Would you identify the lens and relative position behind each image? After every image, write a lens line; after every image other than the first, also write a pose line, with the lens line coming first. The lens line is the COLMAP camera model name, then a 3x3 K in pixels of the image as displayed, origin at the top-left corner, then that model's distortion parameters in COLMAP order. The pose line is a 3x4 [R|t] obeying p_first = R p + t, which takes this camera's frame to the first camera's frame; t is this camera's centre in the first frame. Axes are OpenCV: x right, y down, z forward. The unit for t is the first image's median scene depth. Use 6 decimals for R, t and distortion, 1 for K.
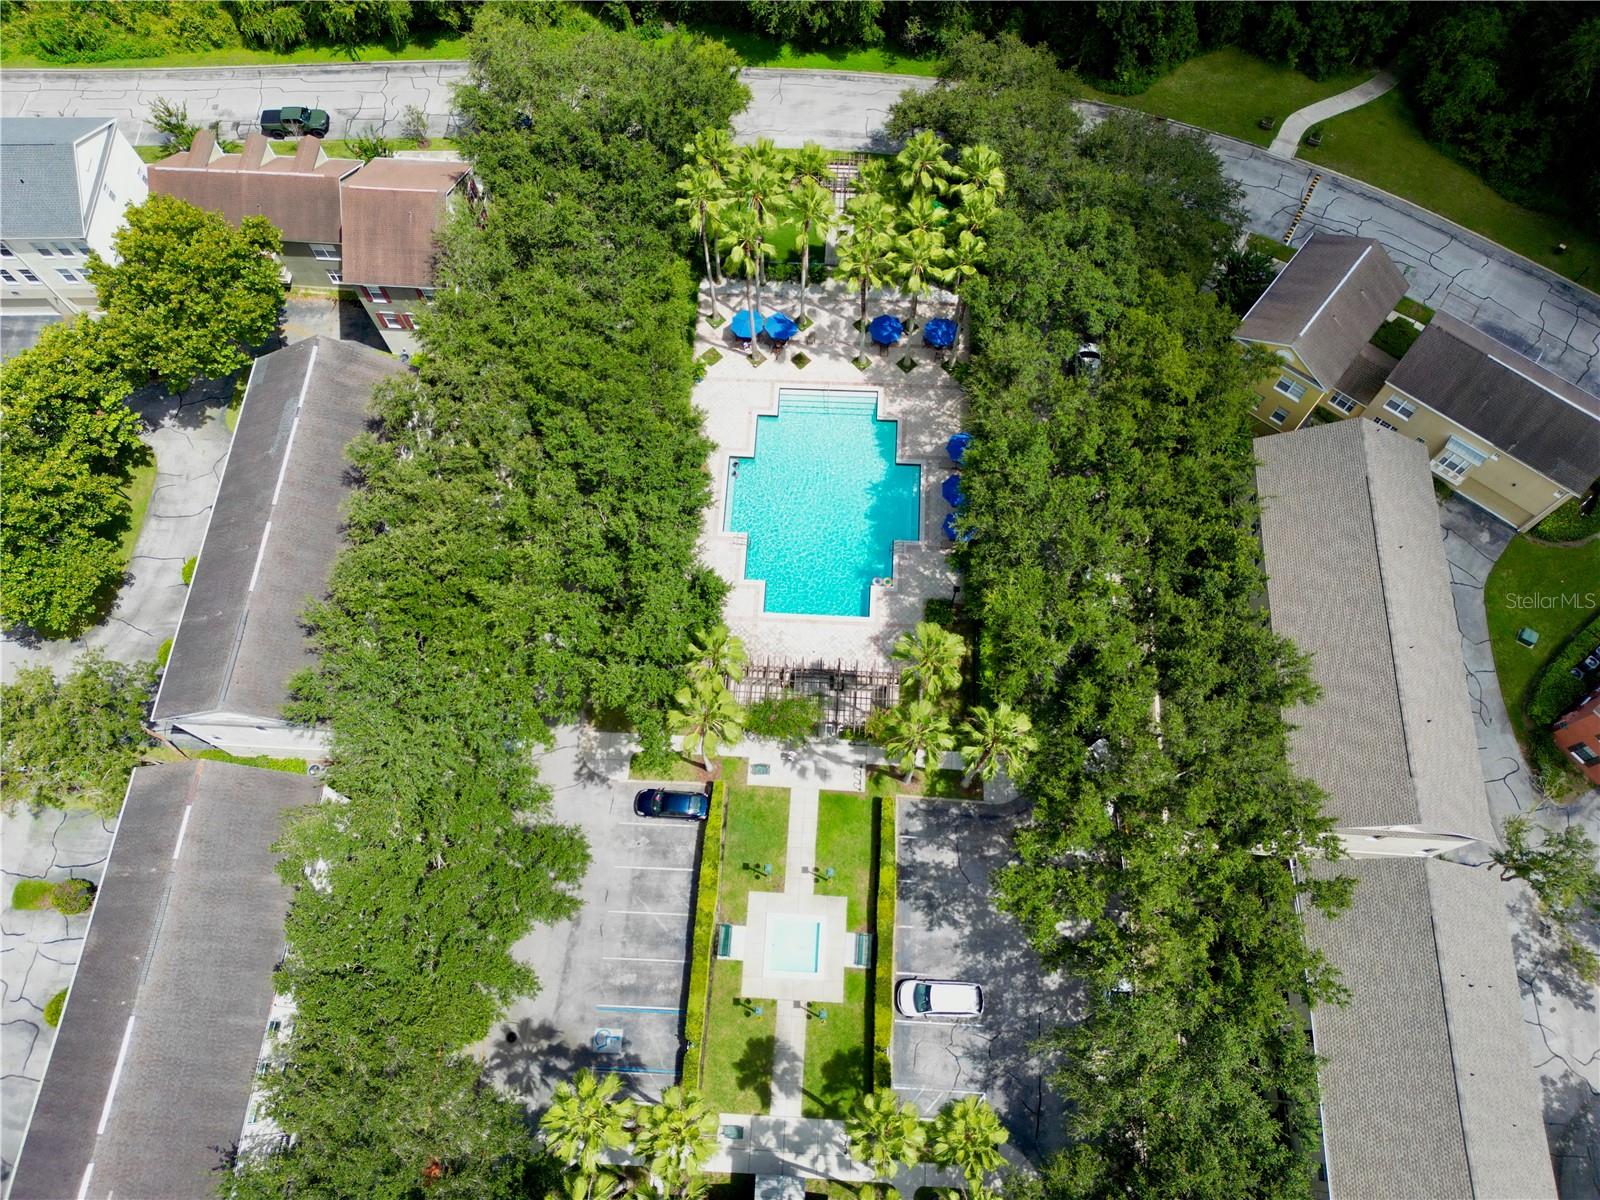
lens RADIAL K [[1117.4, 0, 800.0], [0, 1117.4, 600.0], [0, 0, 1]] dist [0.112049, -0.000411]
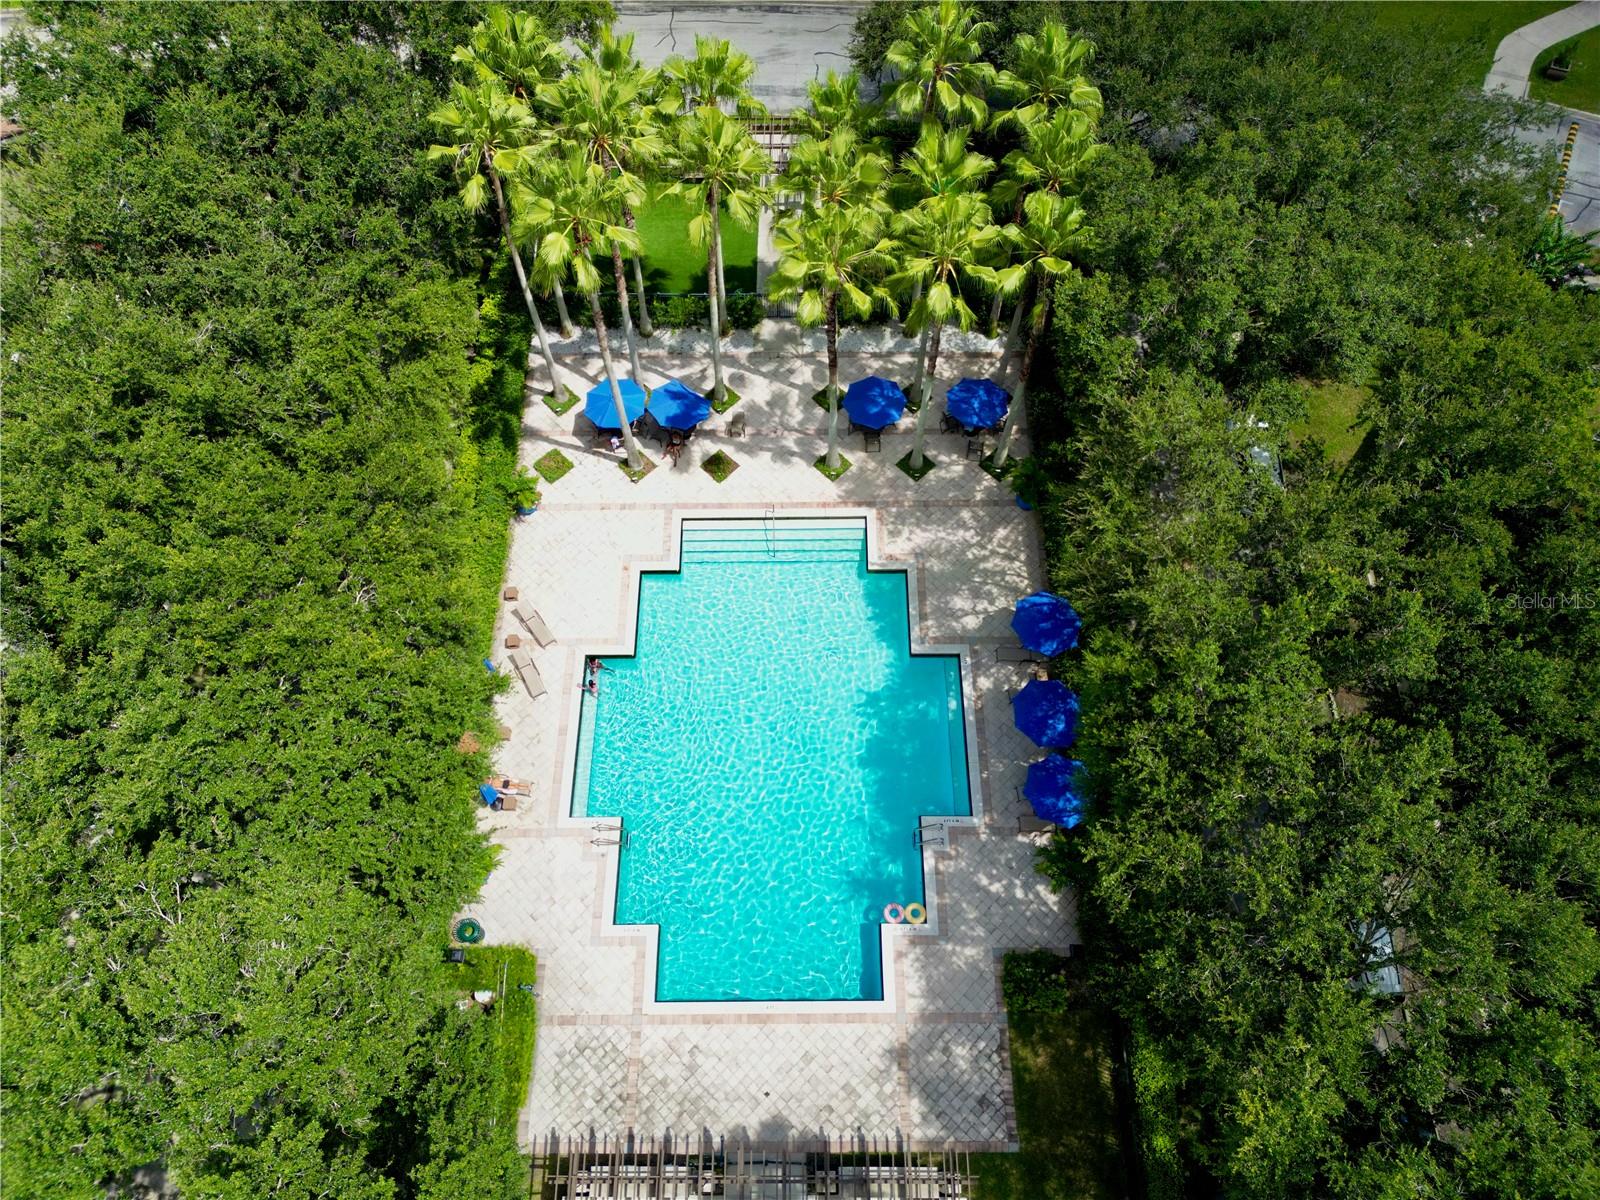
lens RADIAL K [[1117.4, 0, 800.0], [0, 1117.4, 600.0], [0, 0, 1]] dist [0.112049, -0.000411]
pose [[0.998193, -0.049579, 0.033947, 0.017996], [0.052177, 0.995389, -0.080484, -0.105833], [-0.029801, 0.082109, 0.996178, 0.476709]]
